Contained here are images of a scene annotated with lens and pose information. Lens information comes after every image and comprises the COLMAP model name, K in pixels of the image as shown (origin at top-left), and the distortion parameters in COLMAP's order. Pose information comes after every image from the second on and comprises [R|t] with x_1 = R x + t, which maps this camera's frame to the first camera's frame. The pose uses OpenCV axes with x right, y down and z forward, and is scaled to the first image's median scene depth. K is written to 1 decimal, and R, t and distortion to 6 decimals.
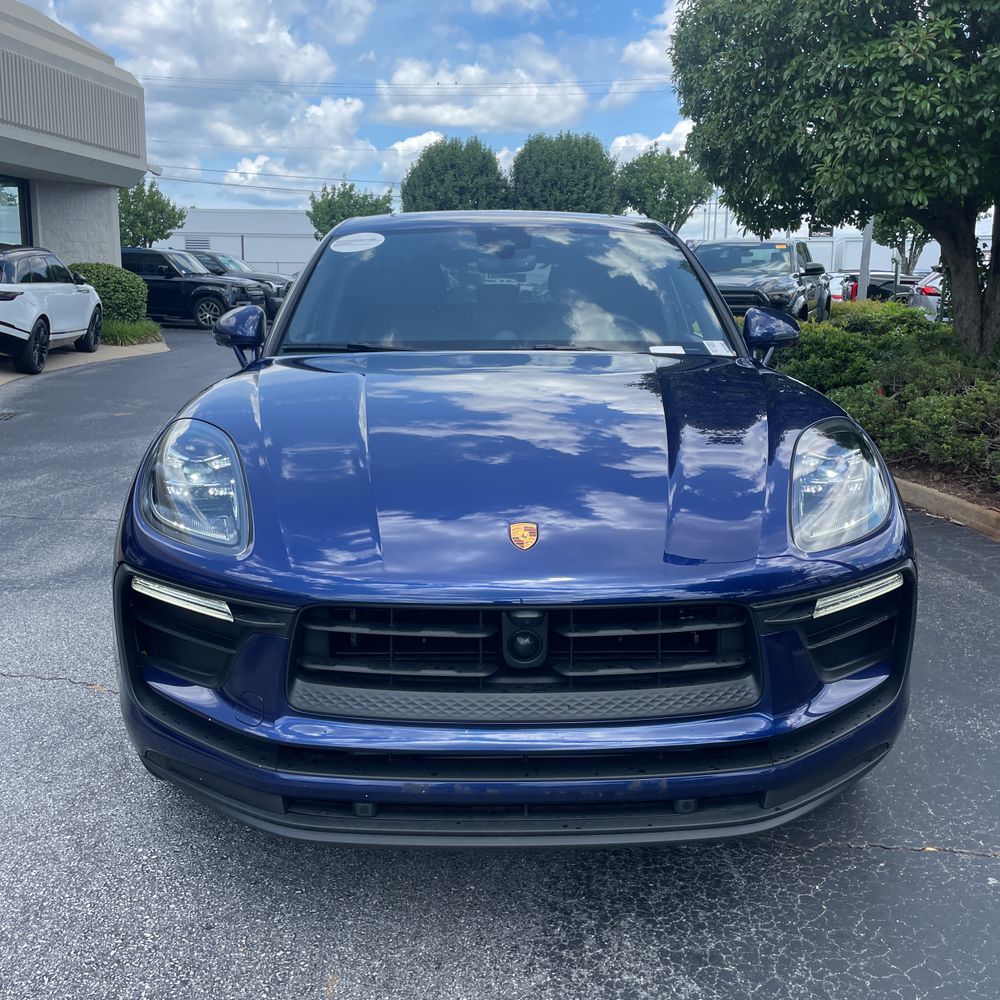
lens RADIAL K [[1025.4, 0, 519.3], [0, 1025.4, 502.5], [0, 0, 1]] dist [0.029212, 0.000000]
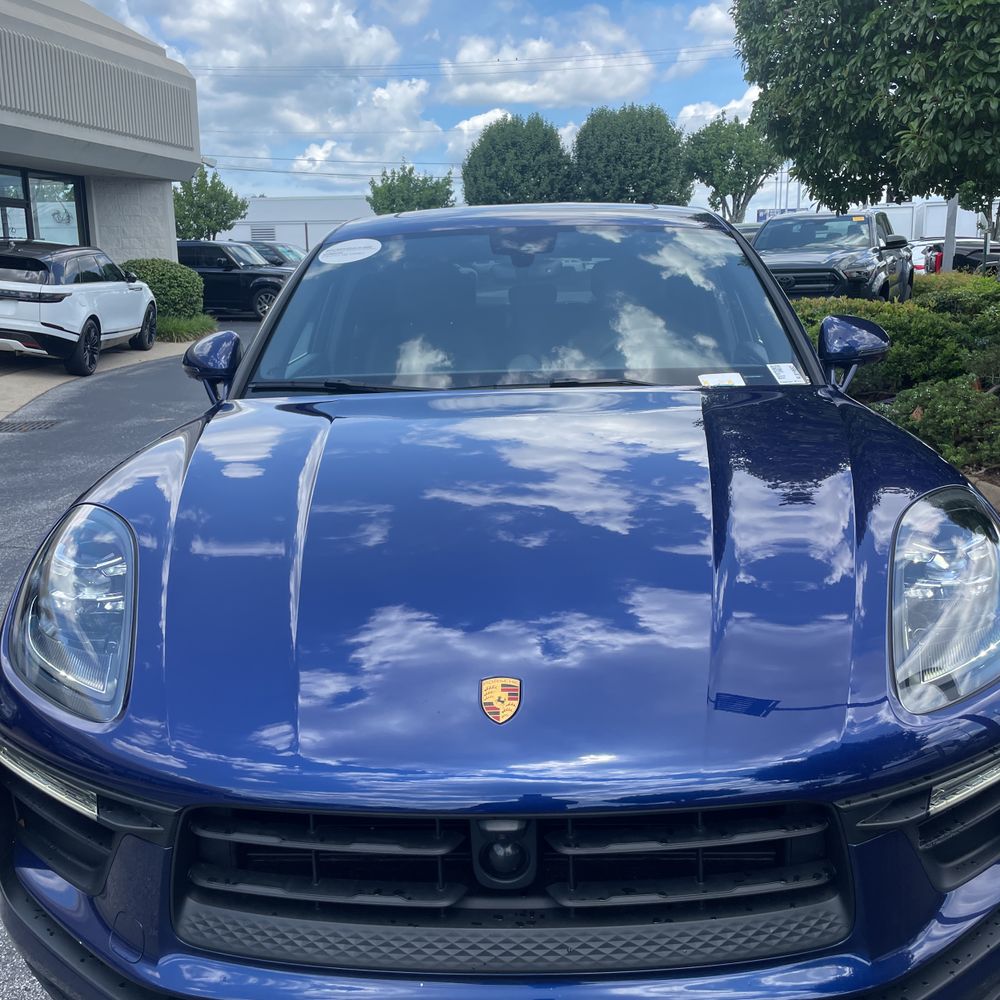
lens RADIAL K [[1025.4, 0, 521.0], [0, 1025.4, 497.3], [0, 0, 1]] dist [0.029212, 0.000000]
pose [[0.997492, -0.015958, -0.068963, 0.021607], [0.017098, 0.999726, 0.015974, -0.036641], [0.068689, -0.017113, 0.997491, 0.097567]]
